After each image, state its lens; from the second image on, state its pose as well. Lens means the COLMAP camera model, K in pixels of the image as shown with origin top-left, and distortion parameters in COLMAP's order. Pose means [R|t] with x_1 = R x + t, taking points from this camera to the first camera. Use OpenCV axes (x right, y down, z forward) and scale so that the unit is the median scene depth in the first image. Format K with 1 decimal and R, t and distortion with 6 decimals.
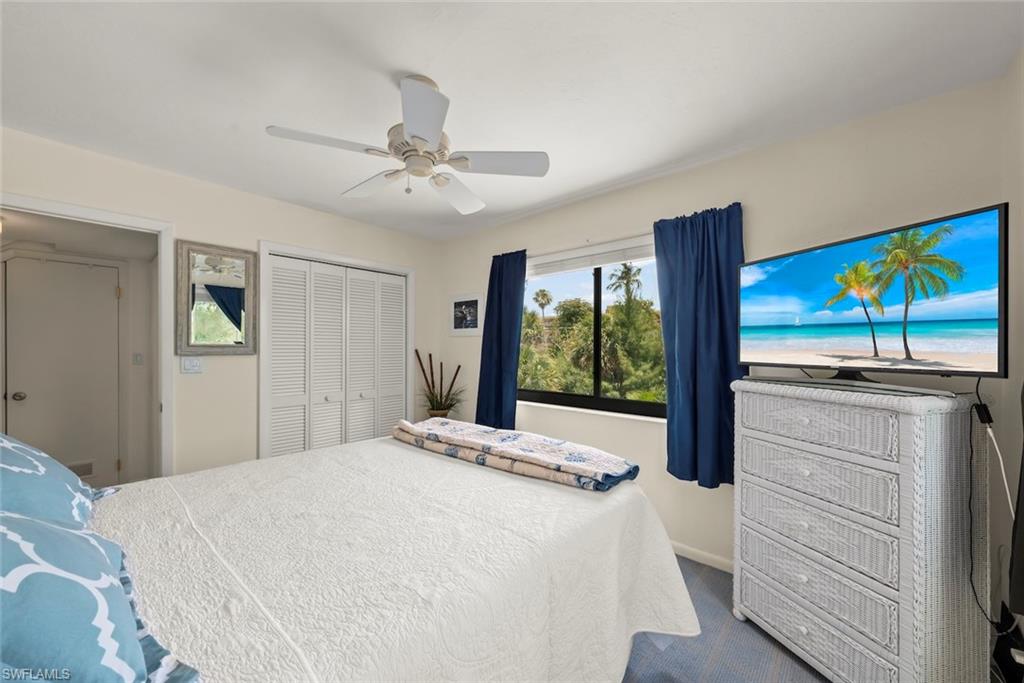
lens RADIAL K [[378.5, 0, 512.0], [0, 378.5, 341.5], [0, 0, 1]] dist [-0.001366, -0.000060]
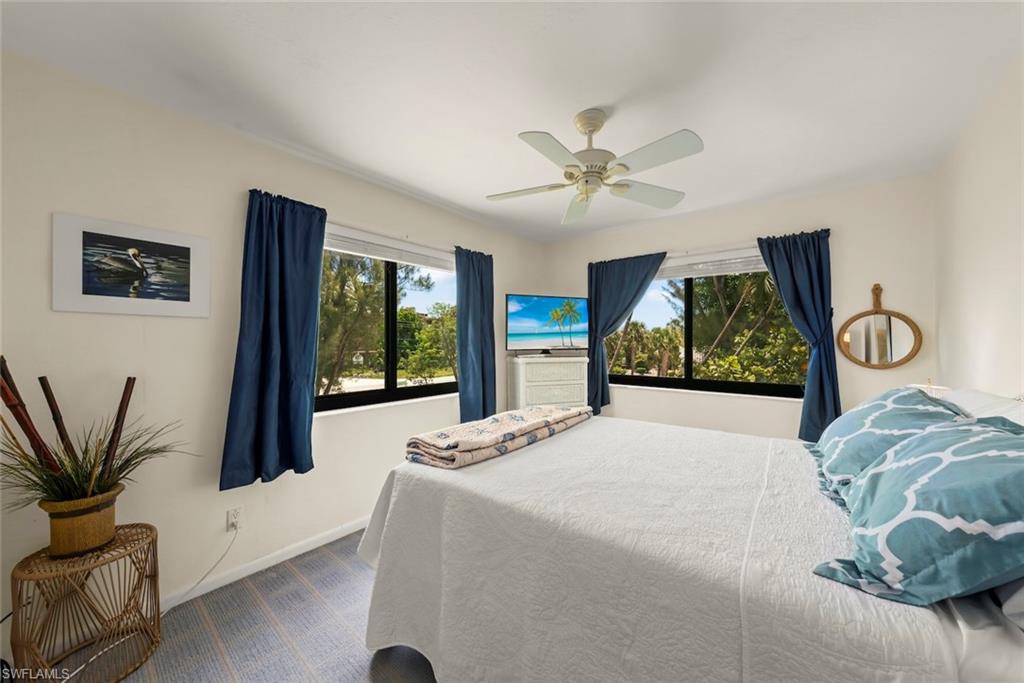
lens RADIAL K [[365.2, 0, 503.9], [0, 365.2, 344.2], [0, 0, 1]] dist [0.000269, -0.000005]
pose [[-0.035608, -0.004866, 0.999354, -0.909624], [-0.016720, 0.999851, 0.004273, 0.019461], [-0.999226, -0.016557, -0.035684, 0.867635]]
